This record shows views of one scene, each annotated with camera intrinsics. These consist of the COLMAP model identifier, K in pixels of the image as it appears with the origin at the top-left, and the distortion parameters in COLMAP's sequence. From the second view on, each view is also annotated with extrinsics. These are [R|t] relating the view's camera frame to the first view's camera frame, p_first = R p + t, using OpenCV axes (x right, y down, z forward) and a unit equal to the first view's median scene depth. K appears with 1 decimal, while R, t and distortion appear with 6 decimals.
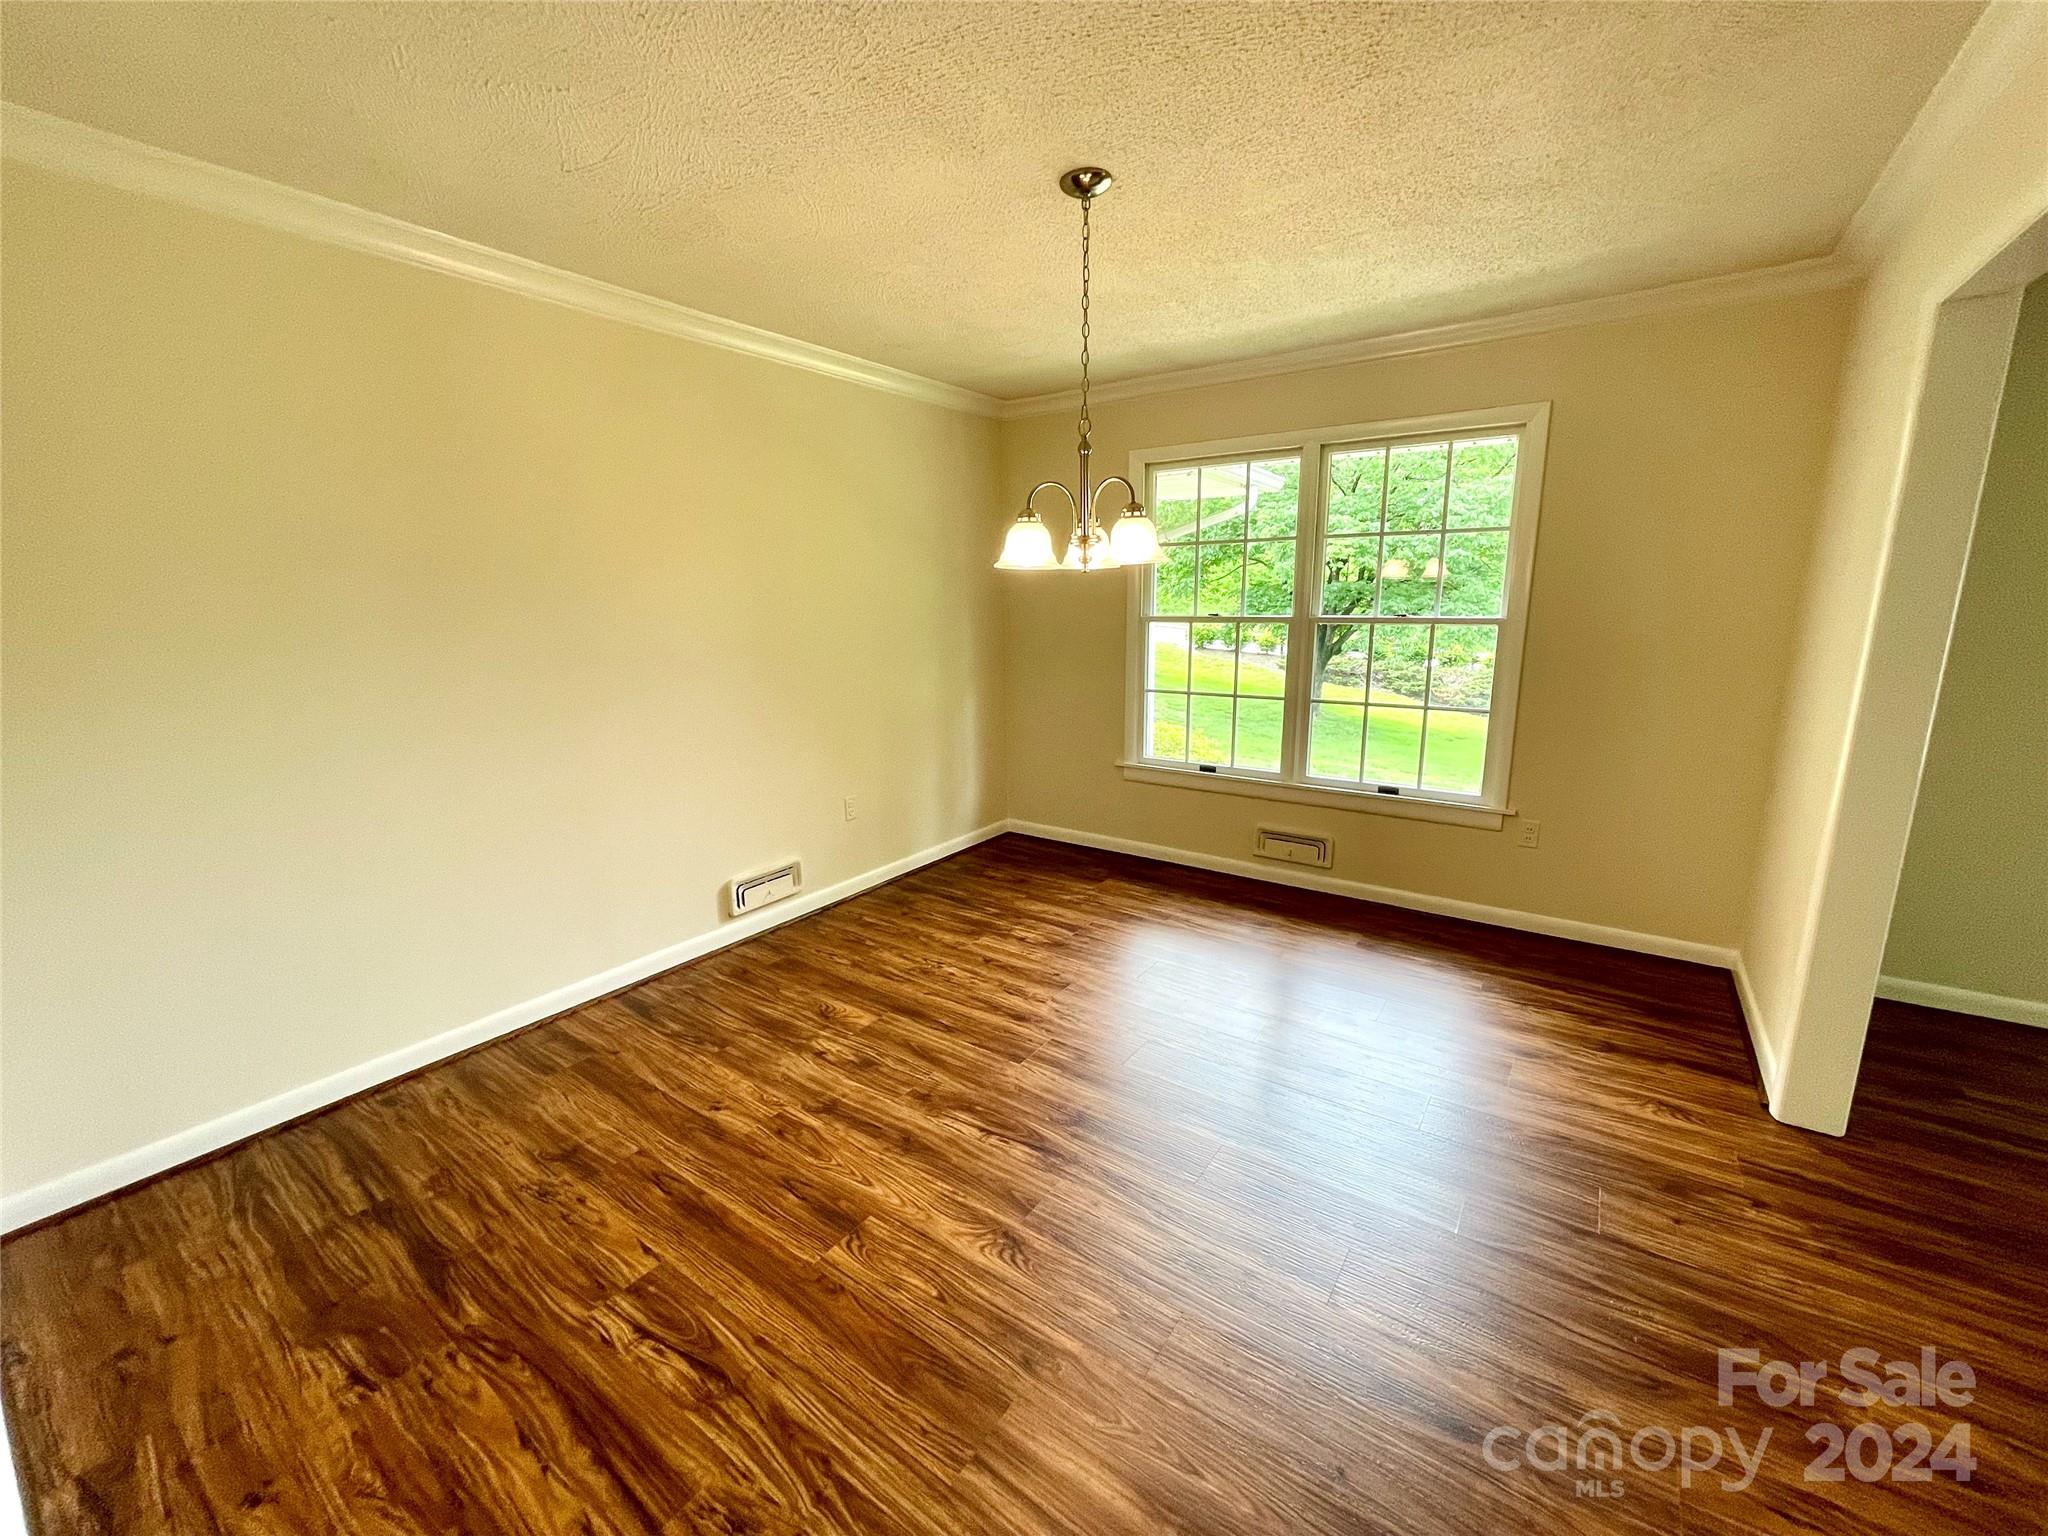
lens RADIAL K [[831.1, 0, 1009.7], [0, 831.1, 757.1], [0, 0, 1]] dist [-0.000596, 0.001659]
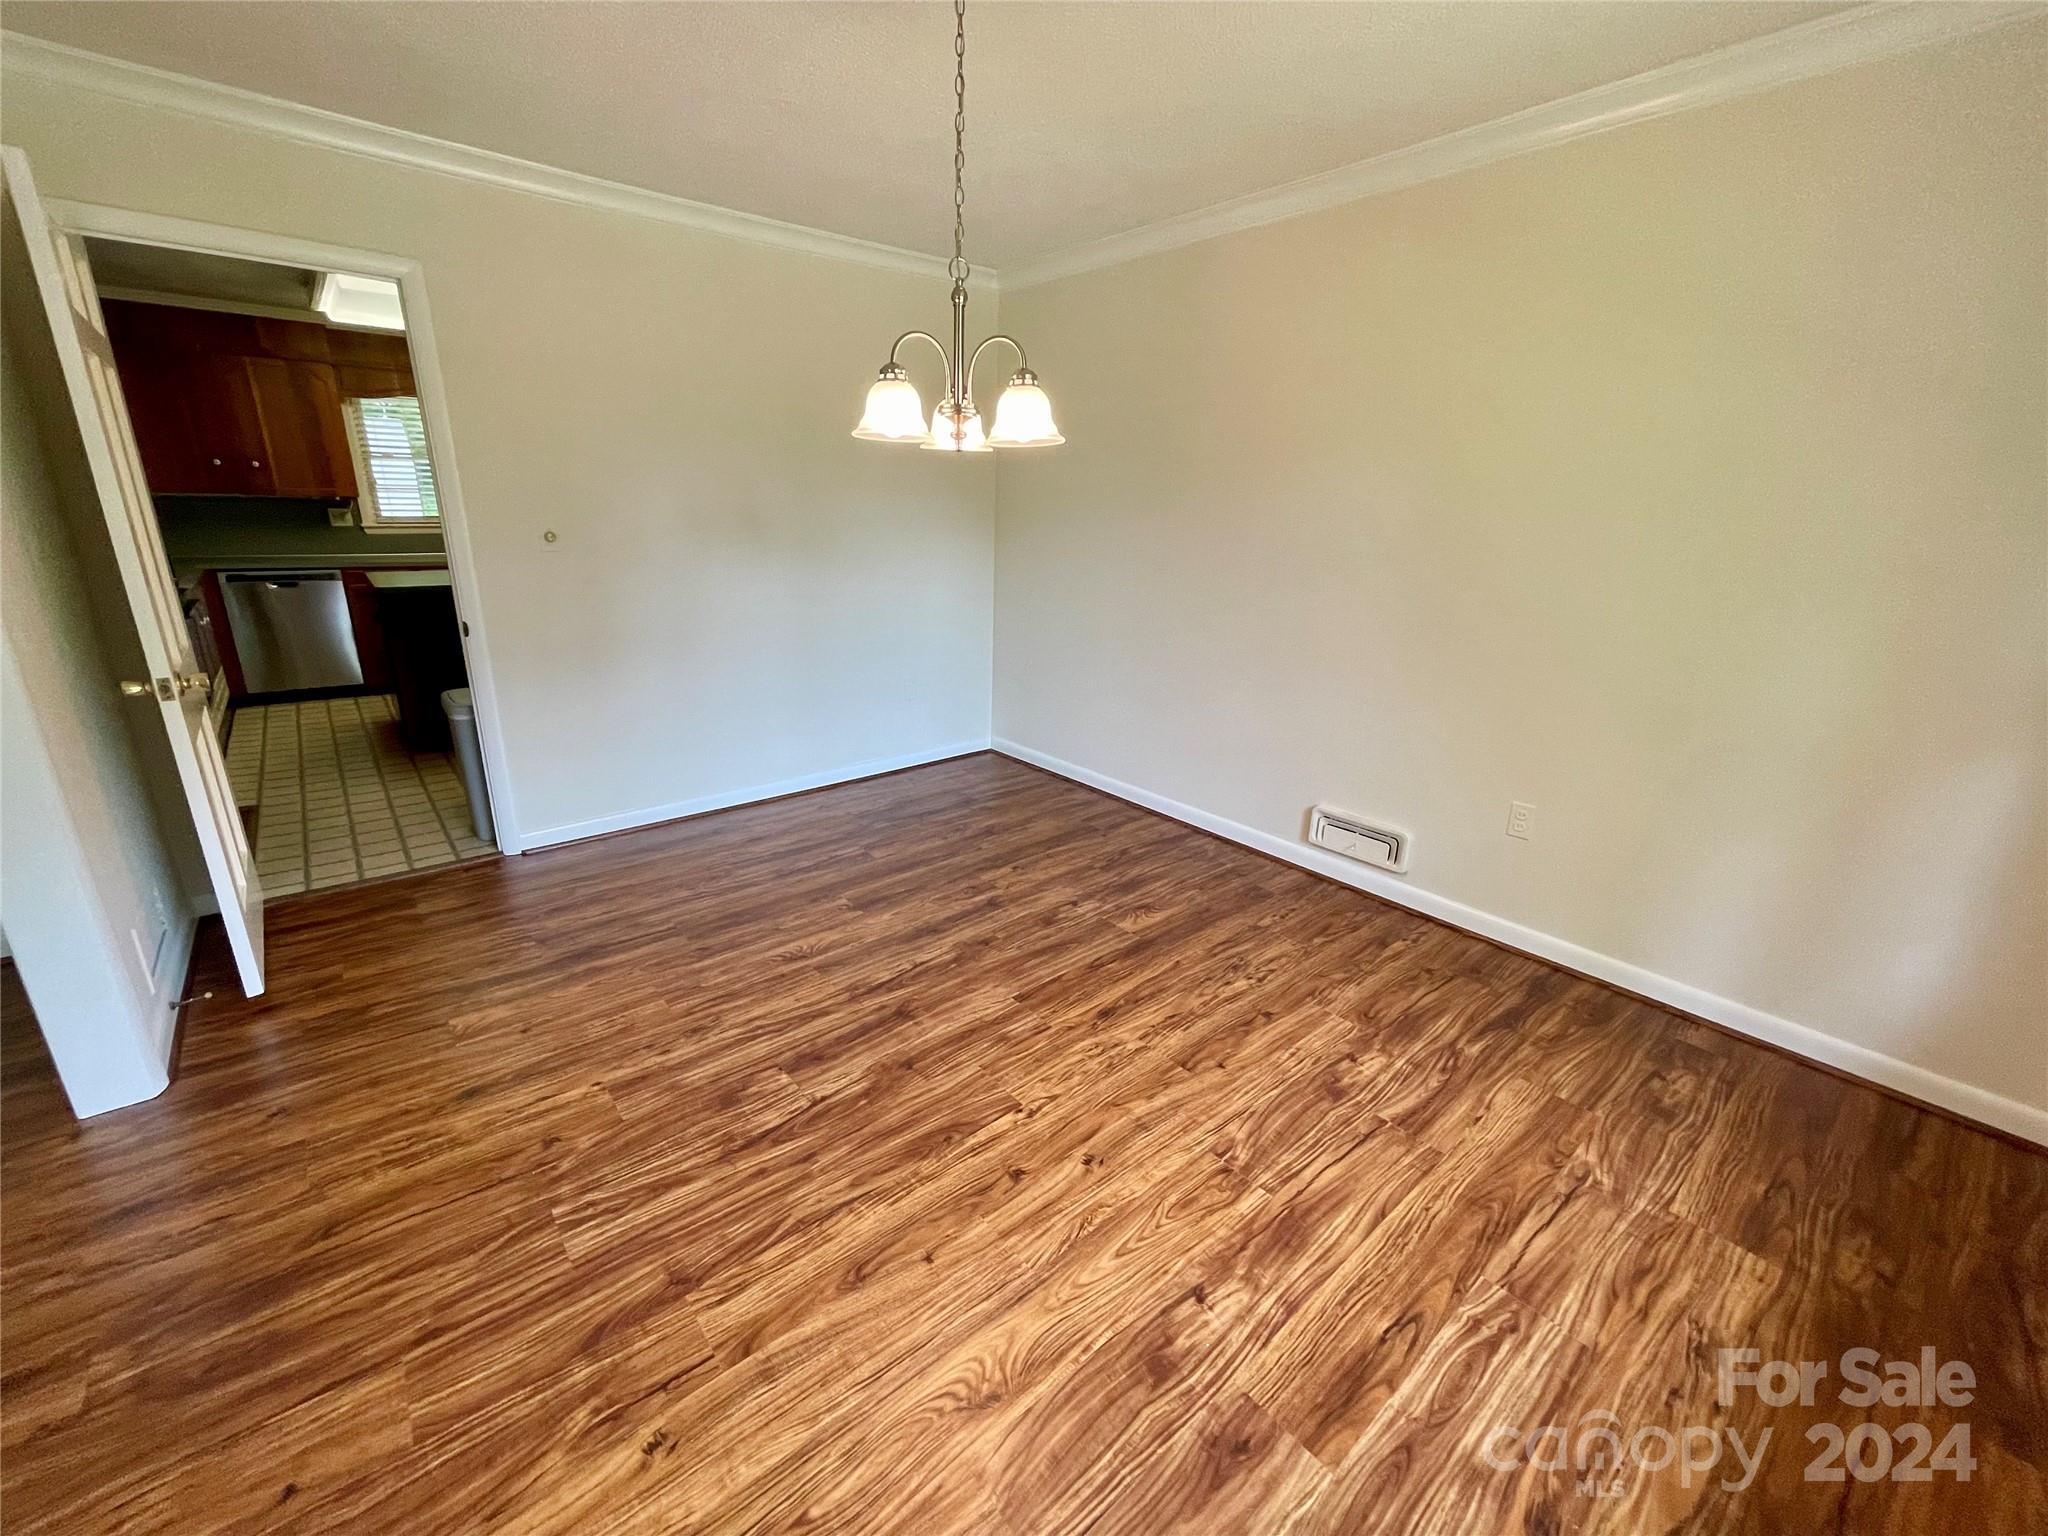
lens RADIAL K [[831.1, 0, 1012.4], [0, 831.1, 759.9], [0, 0, 1]] dist [-0.000596, 0.001659]
pose [[-0.252984, 0.293492, -0.921880, 0.711611], [-0.209923, 0.913522, 0.348438, -0.181619], [0.944421, 0.281673, -0.169496, 0.964789]]
